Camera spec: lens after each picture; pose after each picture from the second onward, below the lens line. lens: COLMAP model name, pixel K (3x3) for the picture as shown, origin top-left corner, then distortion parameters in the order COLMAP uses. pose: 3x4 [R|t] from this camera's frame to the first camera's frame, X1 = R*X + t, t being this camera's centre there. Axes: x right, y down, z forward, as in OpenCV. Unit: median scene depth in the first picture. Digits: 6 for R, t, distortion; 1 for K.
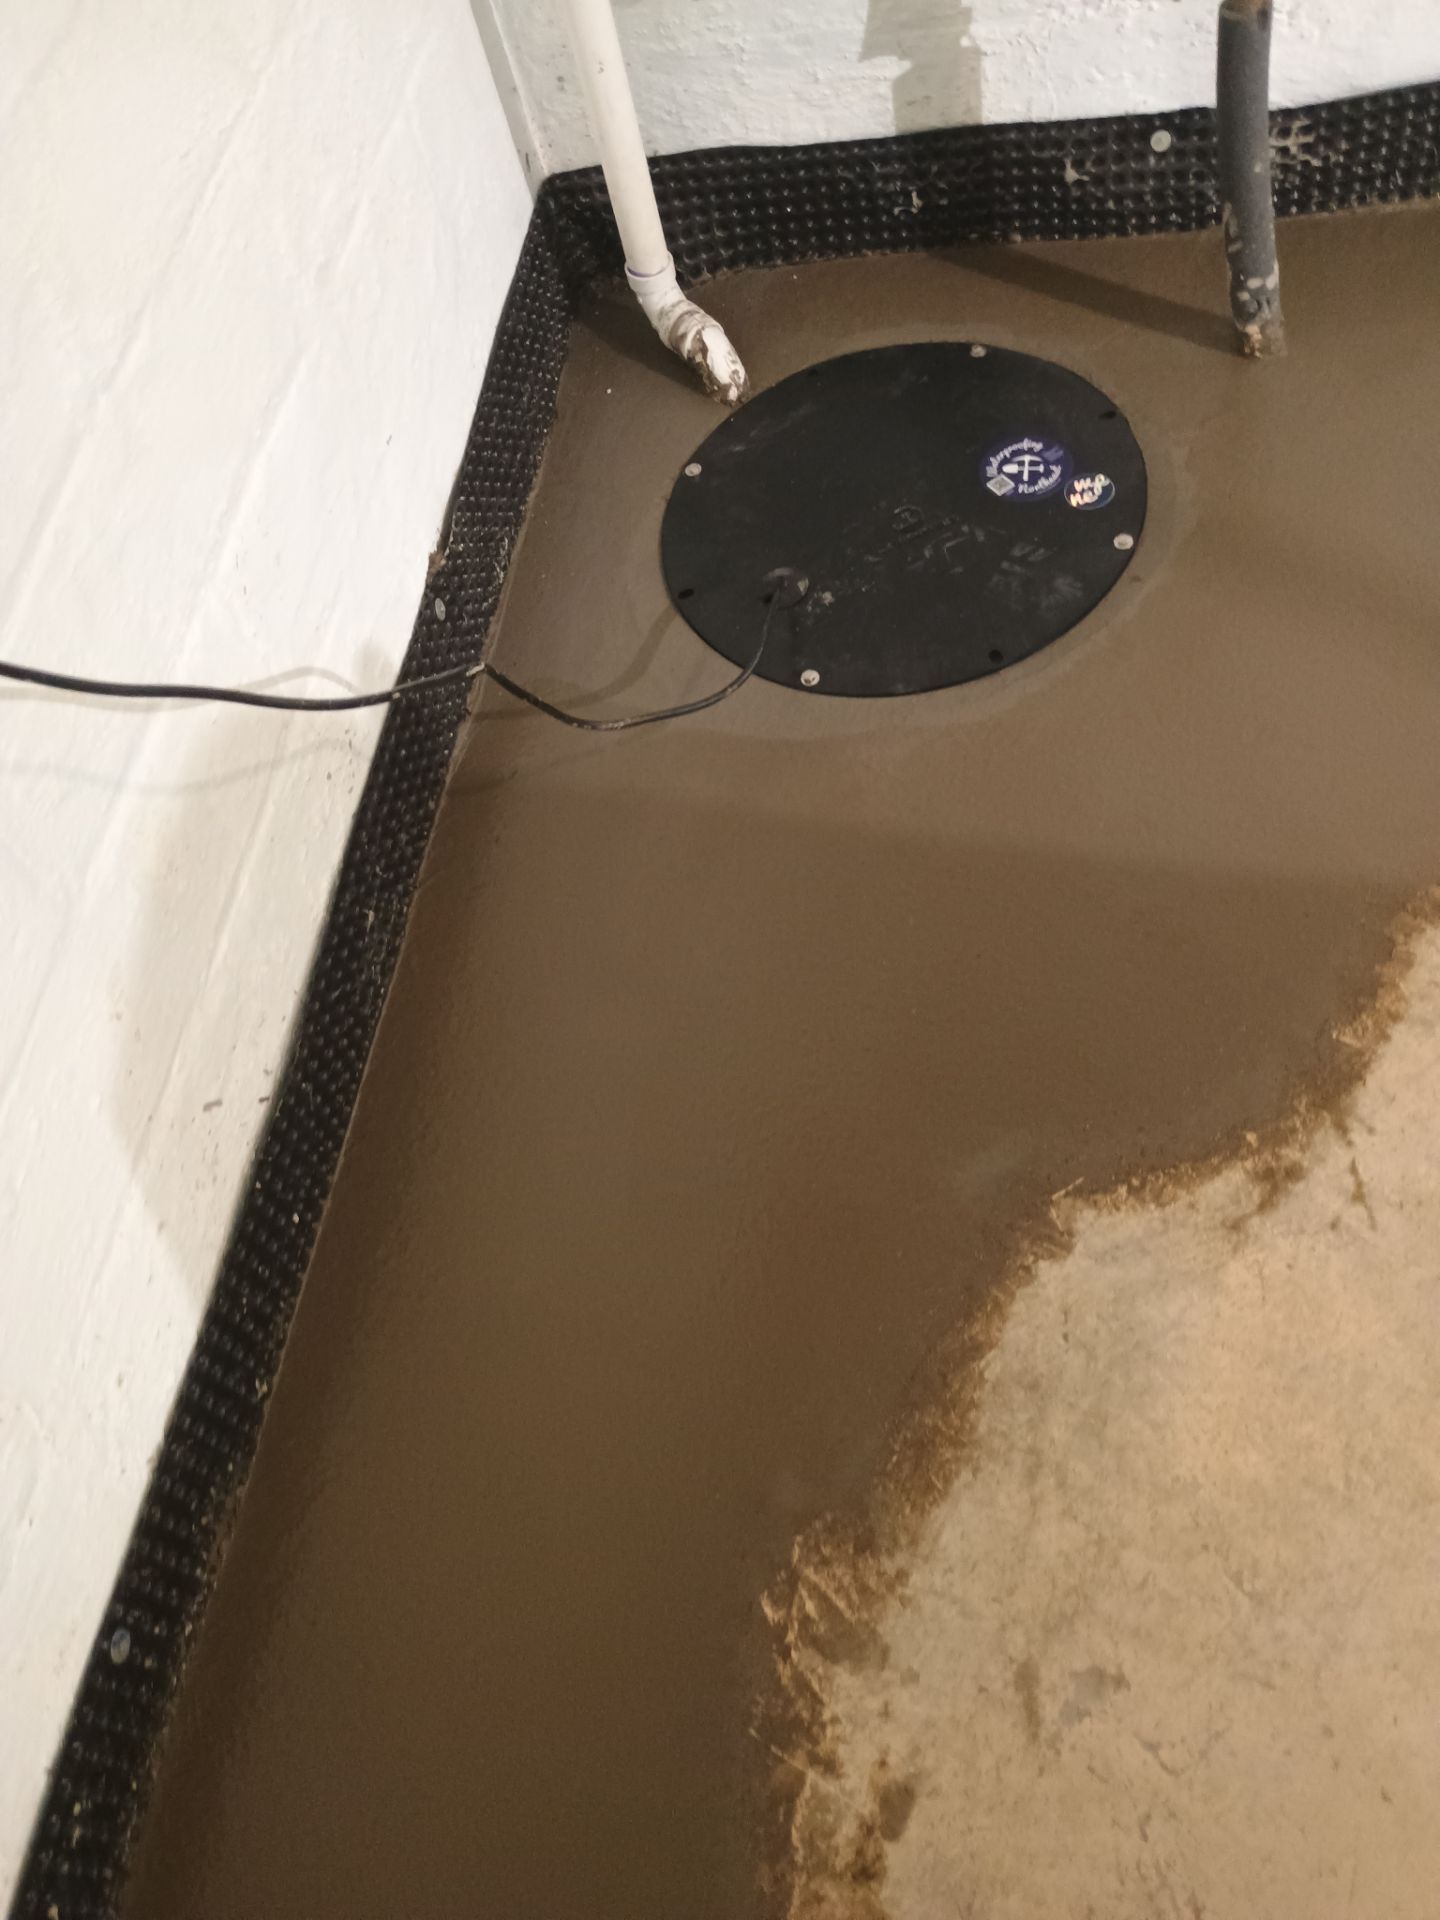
lens RADIAL K [[1673.2, 0, 745.0], [0, 1673.2, 966.0], [0, 0, 1]] dist [0.057370, -0.075527]
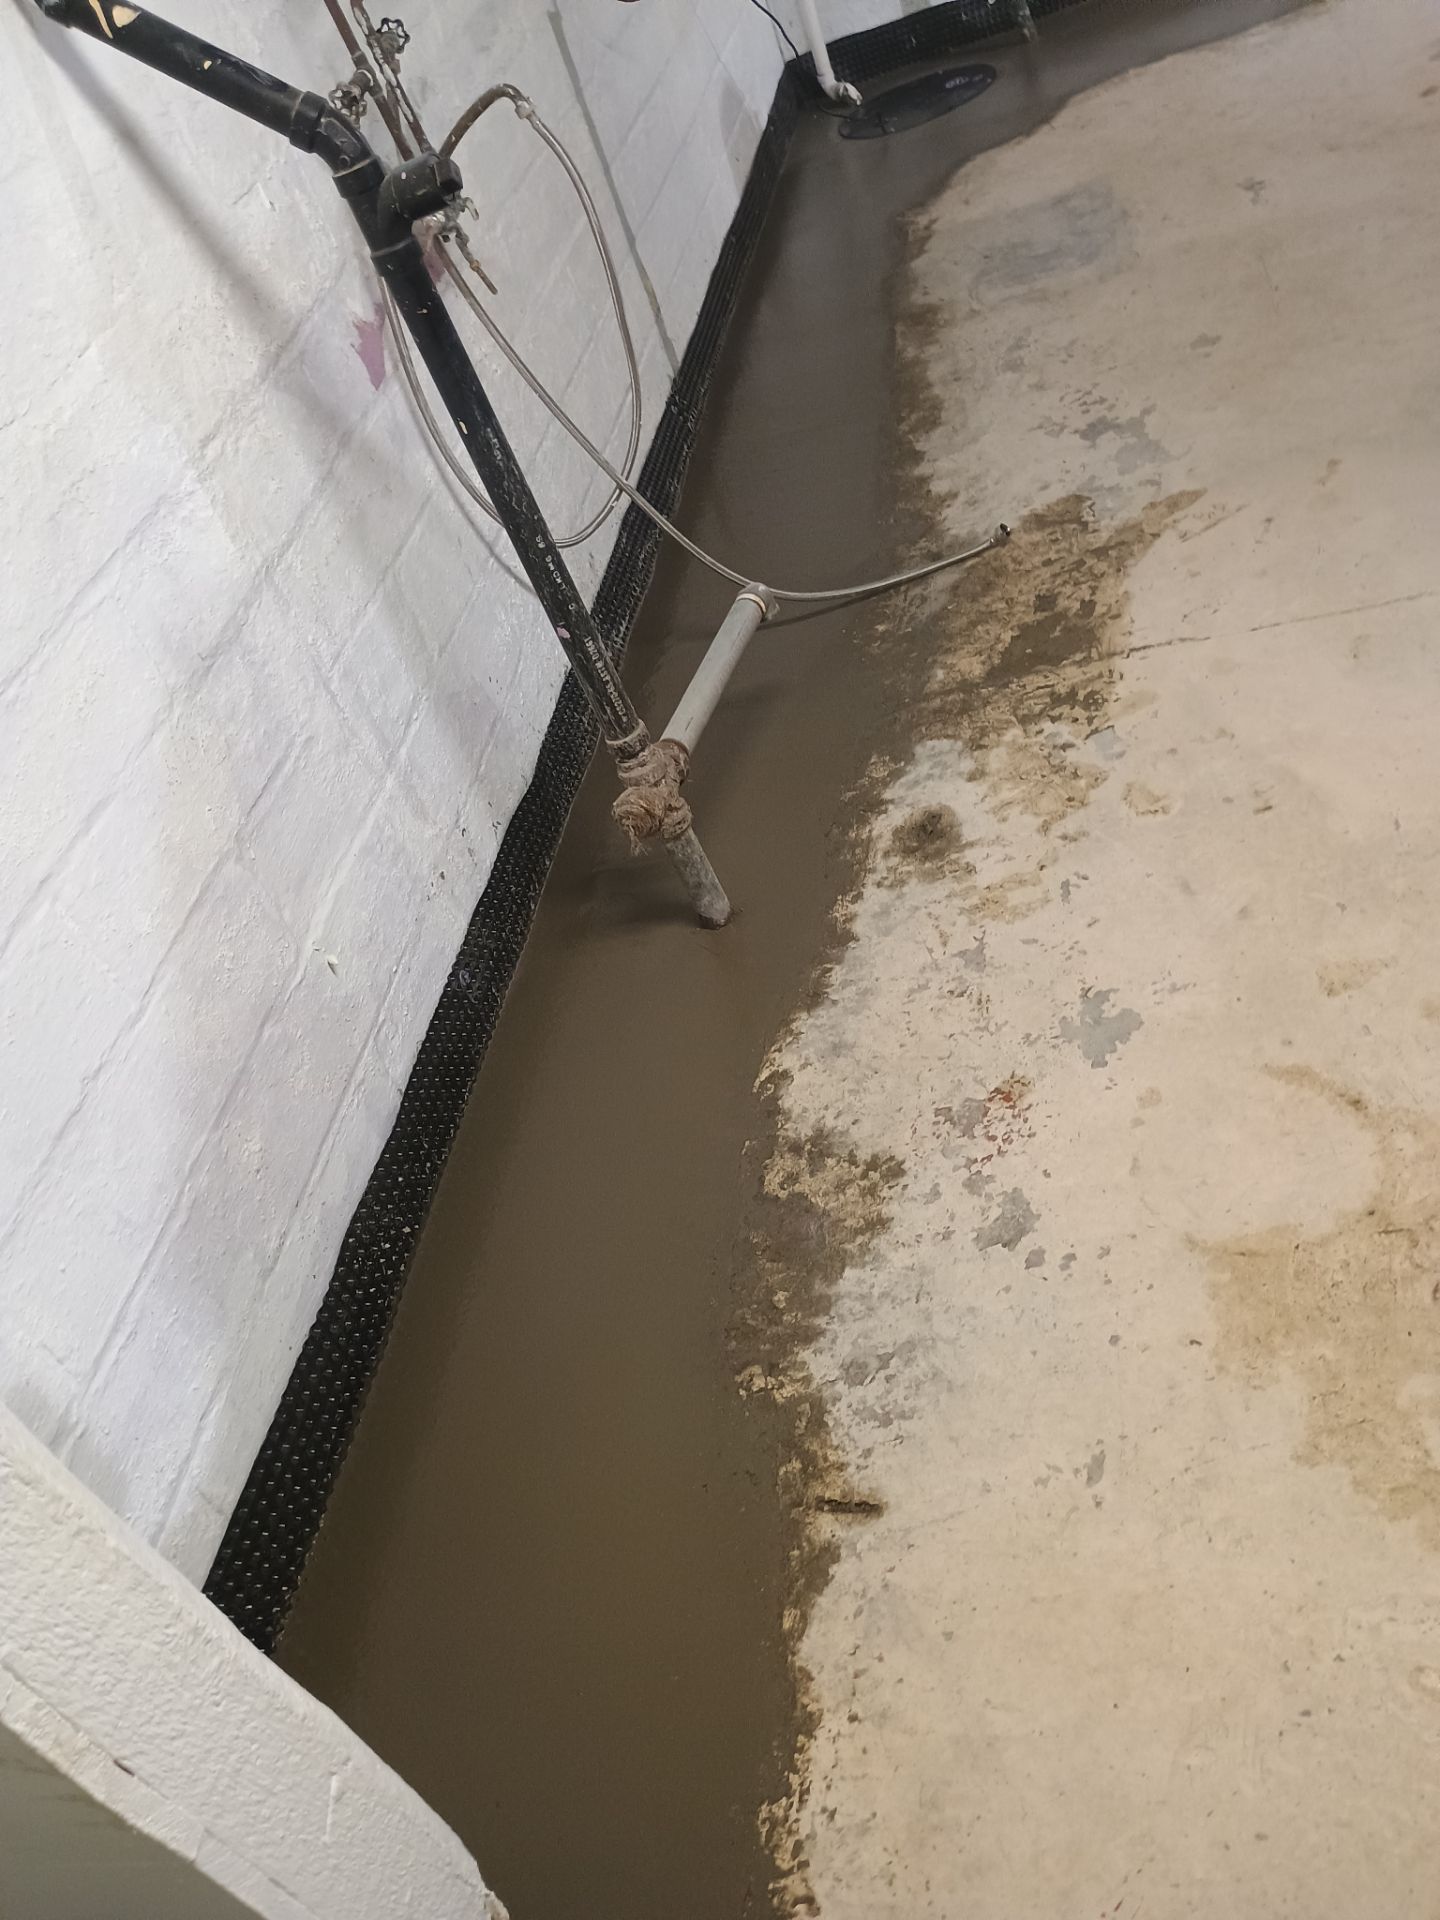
lens RADIAL K [[1673.2, 0, 703.3], [0, 1673.2, 950.9], [0, 0, 1]] dist [0.057370, -0.075527]
pose [[0.987729, -0.100994, -0.119131, -0.078720], [0.052281, 0.932587, -0.357139, 2.281193], [0.147169, 0.346528, 0.926423, -1.362640]]
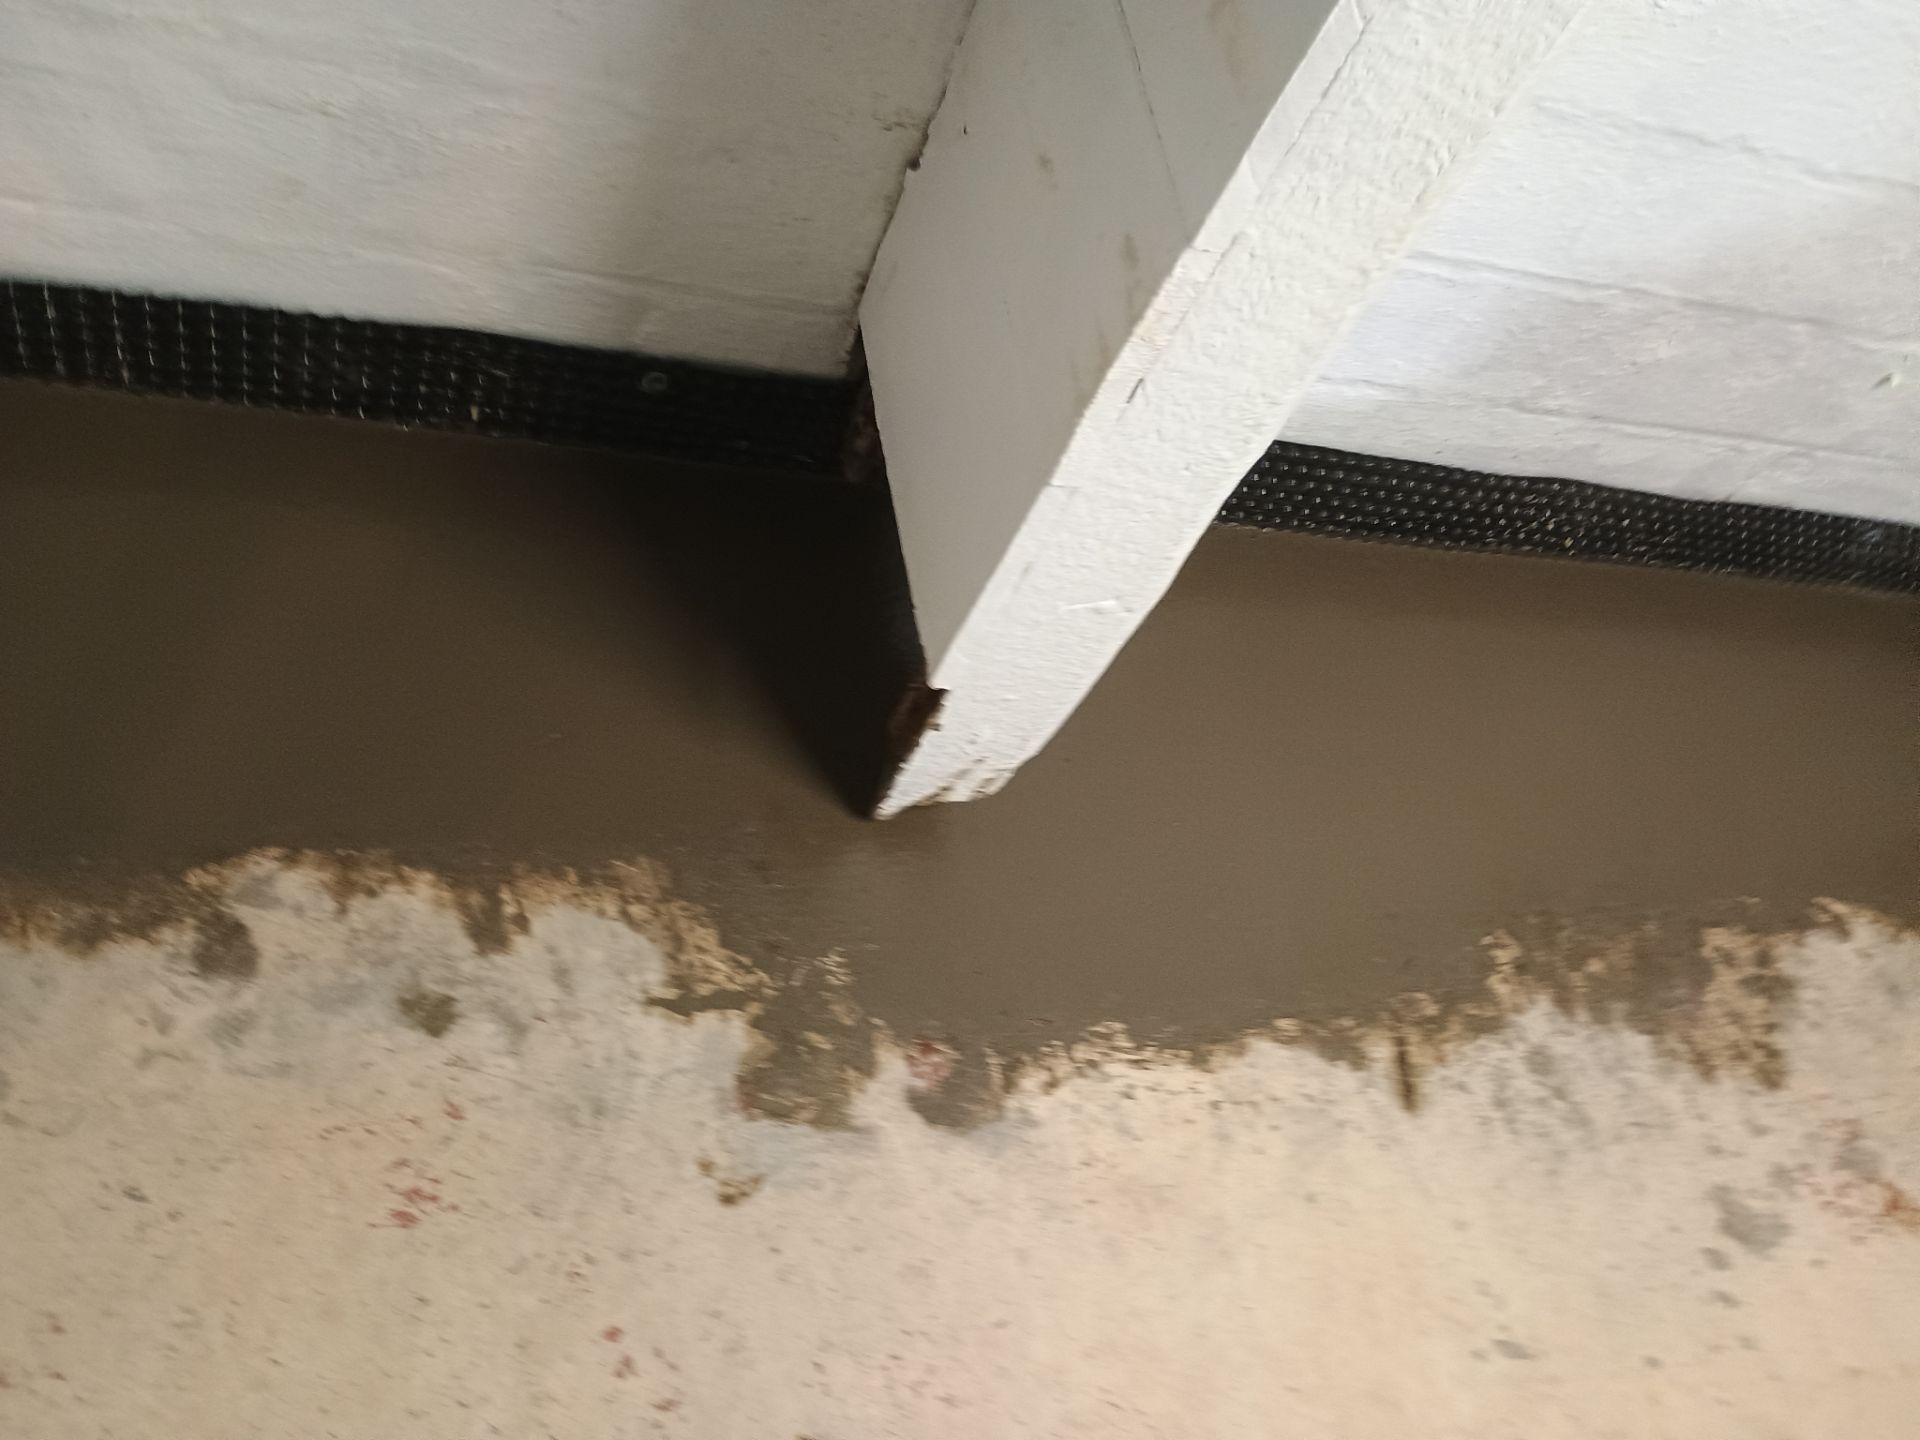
lens RADIAL K [[1673.2, 0, 966.3], [0, 1673.2, 737.5], [0, 0, 1]] dist [0.057370, -0.075527]
pose [[0.192537, 0.946982, -0.257207, -0.112043], [-0.973911, 0.216491, 0.068033, 2.339360], [0.120109, 0.237398, 0.963959, -1.306808]]
